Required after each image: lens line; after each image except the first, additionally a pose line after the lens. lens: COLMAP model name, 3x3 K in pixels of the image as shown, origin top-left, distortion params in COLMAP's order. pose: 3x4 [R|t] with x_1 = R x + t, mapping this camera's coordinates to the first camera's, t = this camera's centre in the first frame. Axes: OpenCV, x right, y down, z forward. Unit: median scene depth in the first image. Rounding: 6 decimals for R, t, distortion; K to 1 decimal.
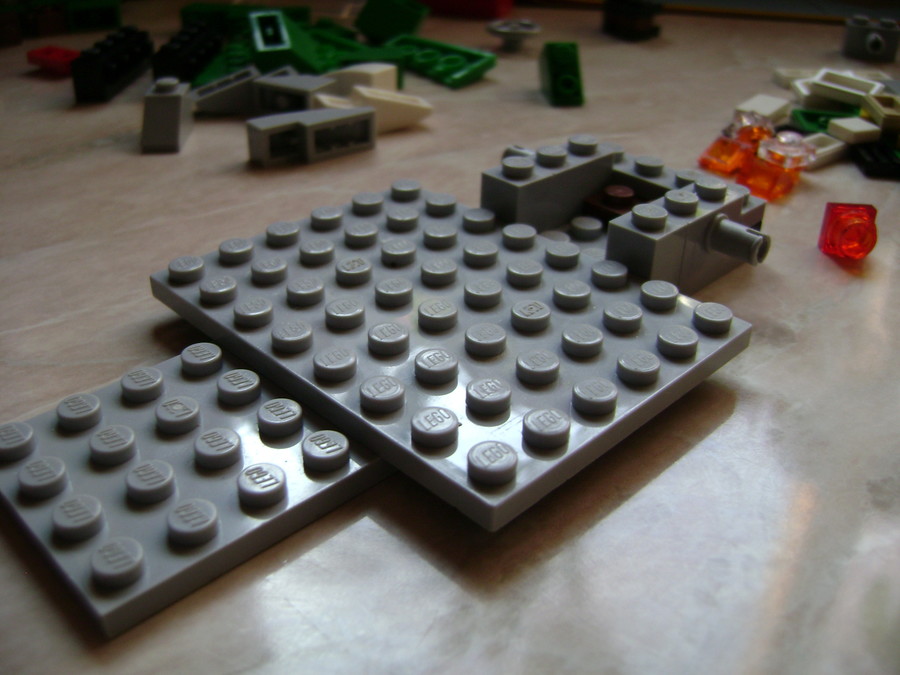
lens RADIAL K [[919.5, 0, 447.1], [0, 919.5, 337.0], [0, 0, 1]] dist [-0.179122, 0.091249]
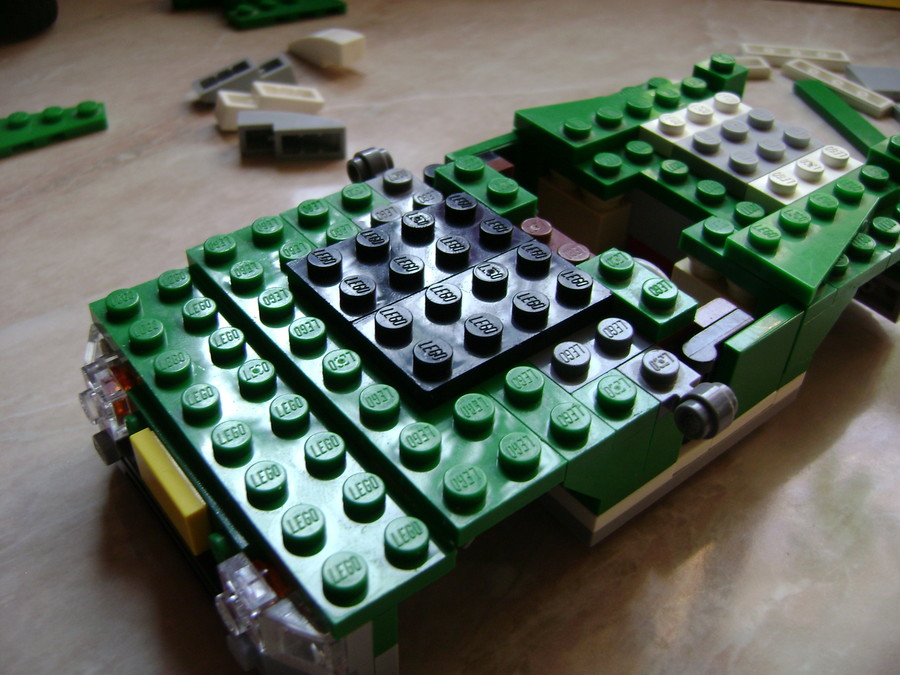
lens RADIAL K [[922.2, 0, 447.9], [0, 922.2, 337.7], [0, 0, 1]] dist [-0.178426, 0.101009]
pose [[0.999134, -0.009431, 0.040522, -0.041135], [0.002675, 0.986516, 0.163646, -0.178542], [-0.041518, -0.163395, 0.985687, -0.125022]]
